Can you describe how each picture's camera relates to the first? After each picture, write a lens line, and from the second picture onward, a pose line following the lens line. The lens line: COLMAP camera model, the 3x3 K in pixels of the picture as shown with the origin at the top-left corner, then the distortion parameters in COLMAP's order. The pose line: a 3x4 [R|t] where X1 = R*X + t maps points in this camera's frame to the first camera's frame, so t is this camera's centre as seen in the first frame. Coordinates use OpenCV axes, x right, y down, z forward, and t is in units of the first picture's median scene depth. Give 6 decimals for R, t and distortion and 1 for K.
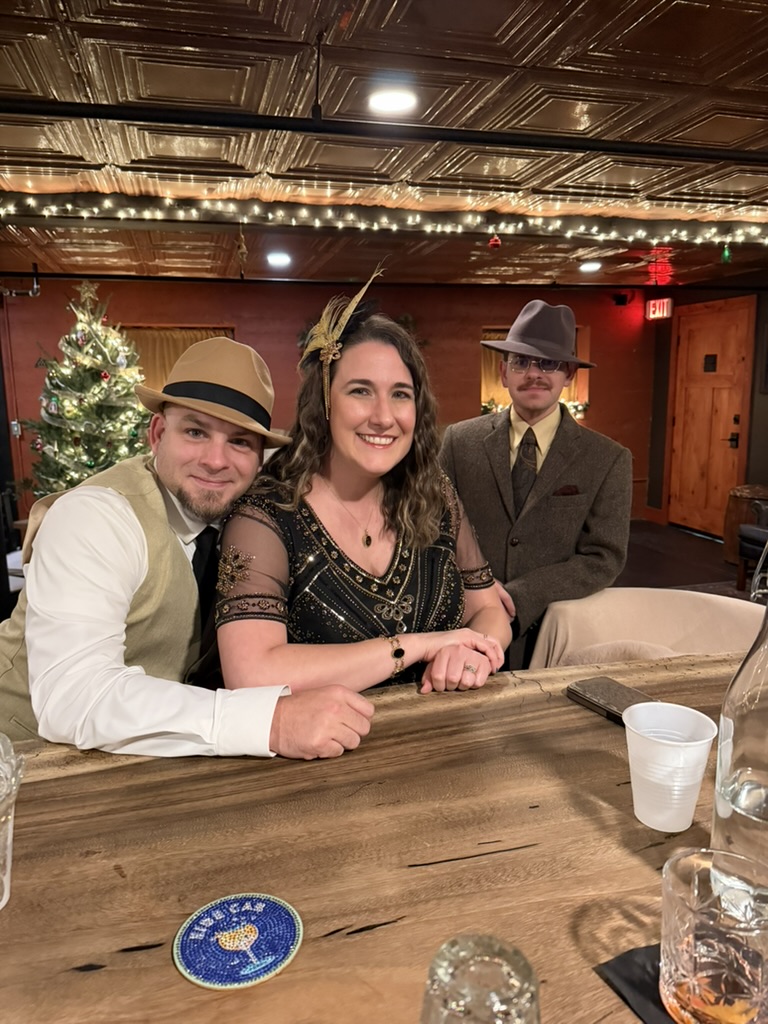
lens RADIAL K [[726.6, 0, 384.0], [0, 726.6, 512.0], [0, 0, 1]] dist [0.001394, -0.000350]
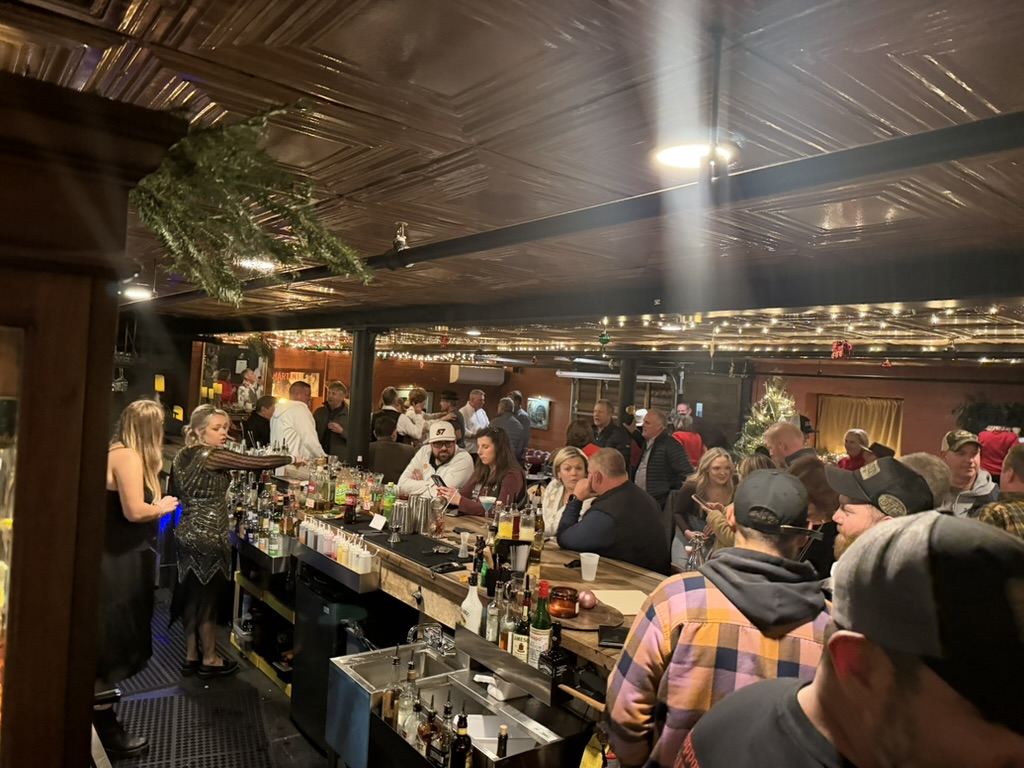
lens RADIAL K [[726.6, 0, 512.0], [0, 726.6, 384.0], [0, 0, 1]] dist [0.001394, -0.000350]
pose [[0.403237, 0.042869, -0.914091, 0.795118], [-0.231477, 0.971194, -0.056565, -0.063021], [0.885335, 0.234400, 0.401545, -0.129645]]
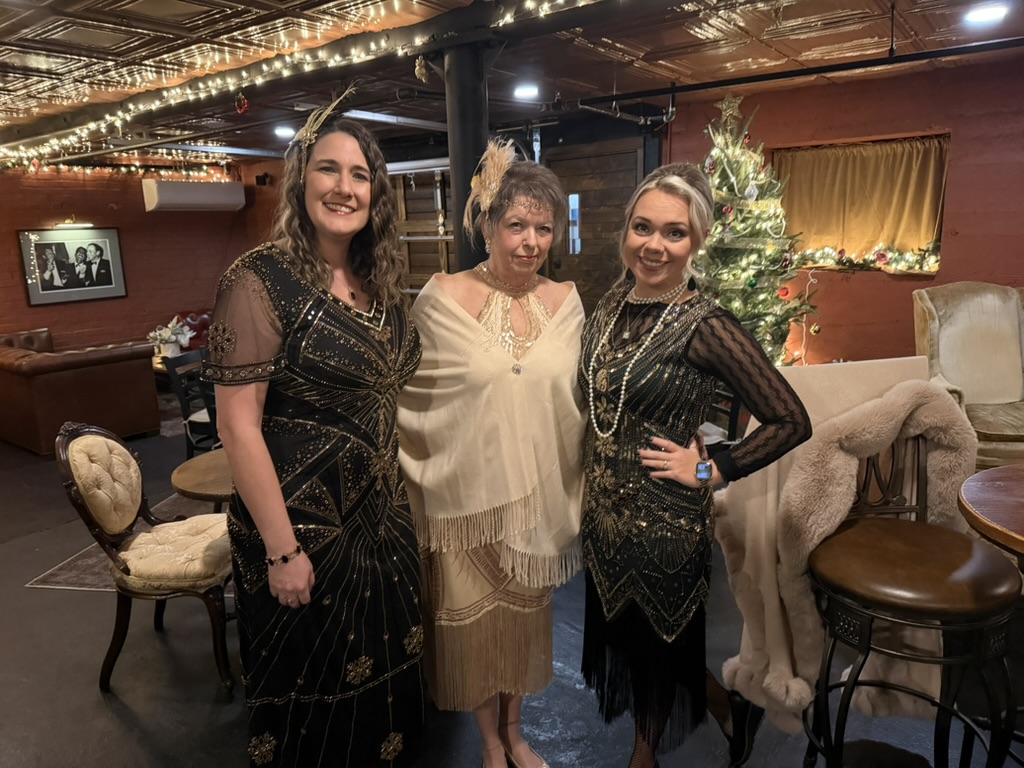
lens RADIAL K [[726.6, 0, 512.0], [0, 726.6, 384.0], [0, 0, 1]] dist [0.001394, -0.000350]
pose [[0.633659, 0.152917, -0.758348, 0.110911], [-0.109641, 0.988126, 0.107637, -0.054855], [0.765803, 0.014941, 0.642901, 0.282355]]
